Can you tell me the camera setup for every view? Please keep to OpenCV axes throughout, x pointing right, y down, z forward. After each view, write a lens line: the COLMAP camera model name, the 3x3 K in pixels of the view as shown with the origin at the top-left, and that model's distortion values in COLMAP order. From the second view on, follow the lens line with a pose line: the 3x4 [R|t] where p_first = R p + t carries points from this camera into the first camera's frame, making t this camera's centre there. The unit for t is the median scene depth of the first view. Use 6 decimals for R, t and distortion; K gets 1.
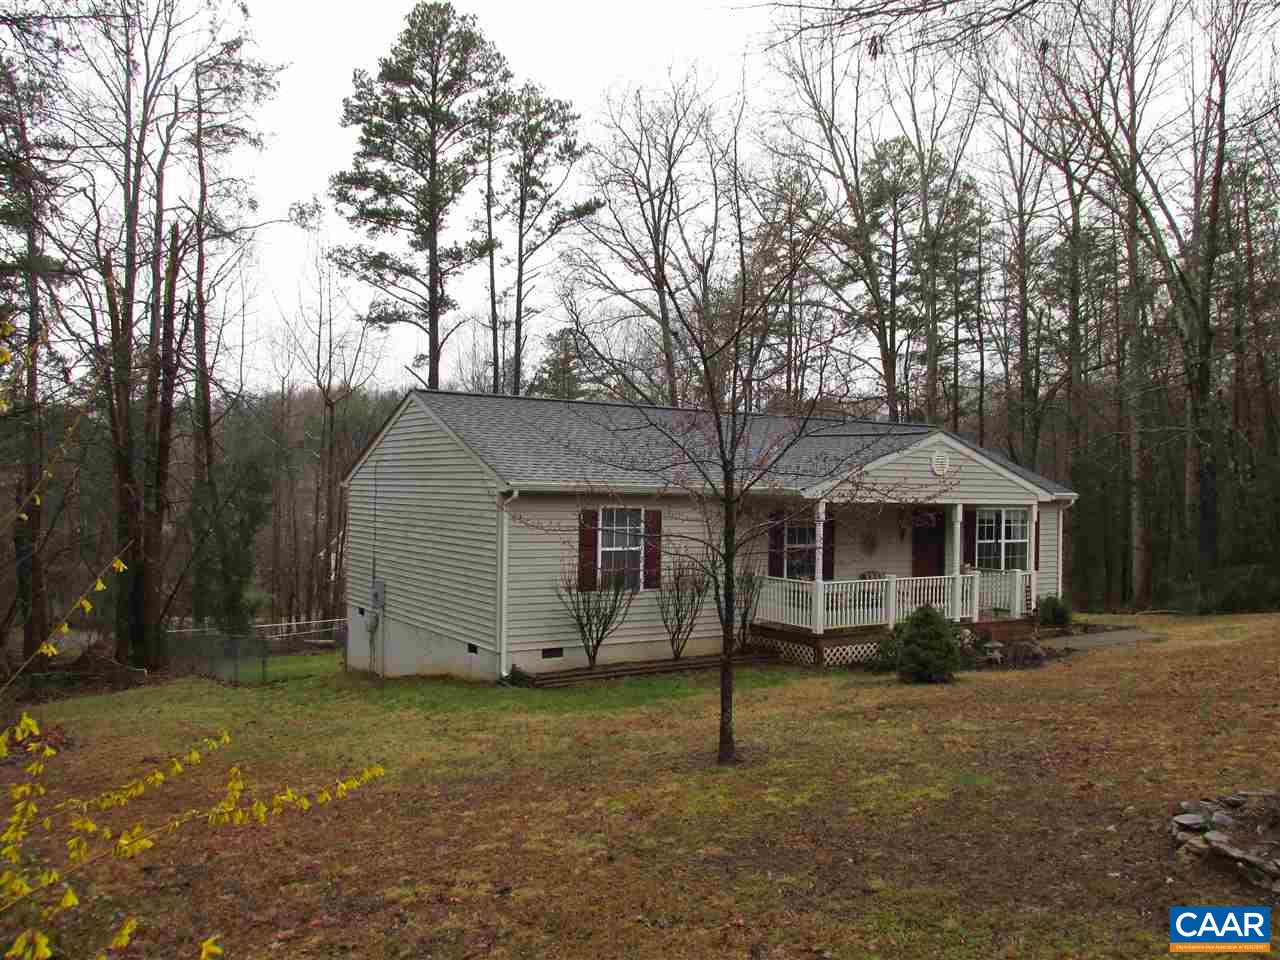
lens RADIAL K [[1069.9, 0, 638.3], [0, 1069.9, 483.4], [0, 0, 1]] dist [-0.019479, -0.005228]
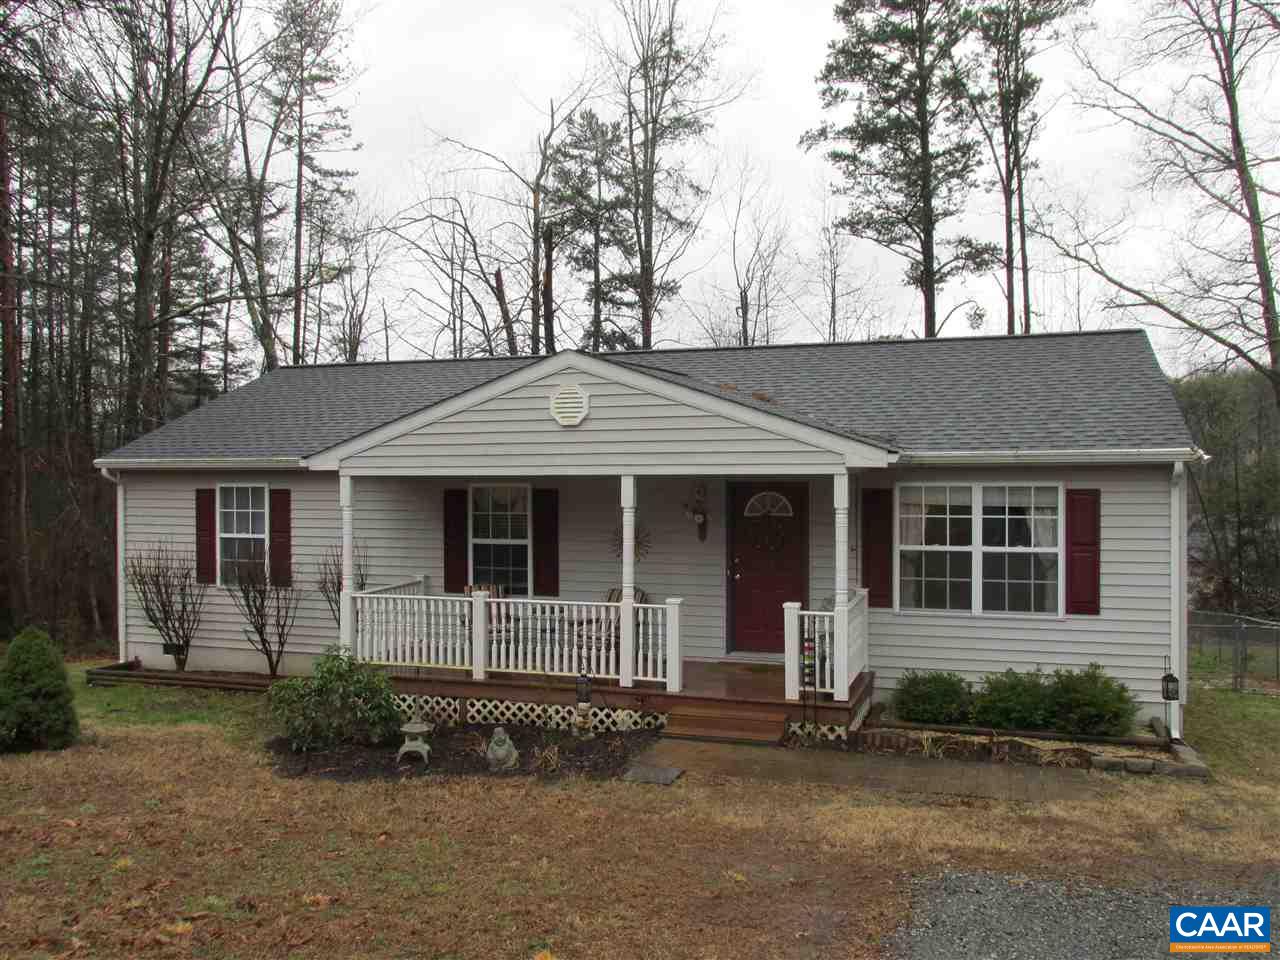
lens RADIAL K [[1069.9, 0, 643.3], [0, 1069.9, 476.8], [0, 0, 1]] dist [-0.019479, -0.005228]
pose [[0.615662, -0.016409, -0.787839, 0.745359], [0.018969, 0.999802, -0.006001, 0.023965], [0.787782, -0.011250, 0.615852, 0.665254]]
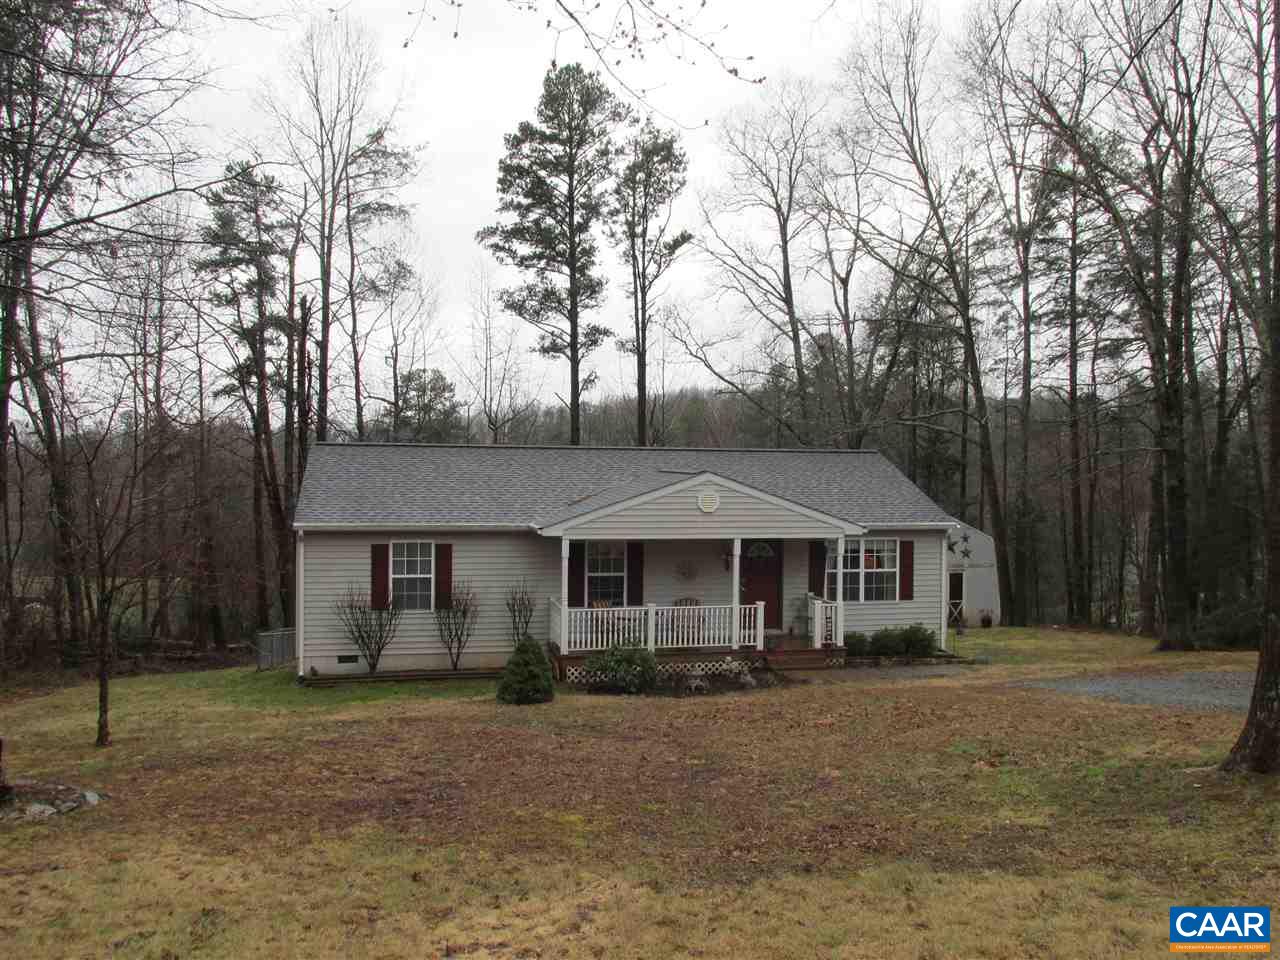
lens RADIAL K [[1069.9, 0, 639.2], [0, 1069.9, 479.0], [0, 0, 1]] dist [-0.019479, -0.005228]
pose [[0.933570, -0.010071, -0.358253, 0.593910], [0.010756, 0.999942, -0.000083, -0.041189], [0.358233, -0.003776, 0.933625, -0.031752]]
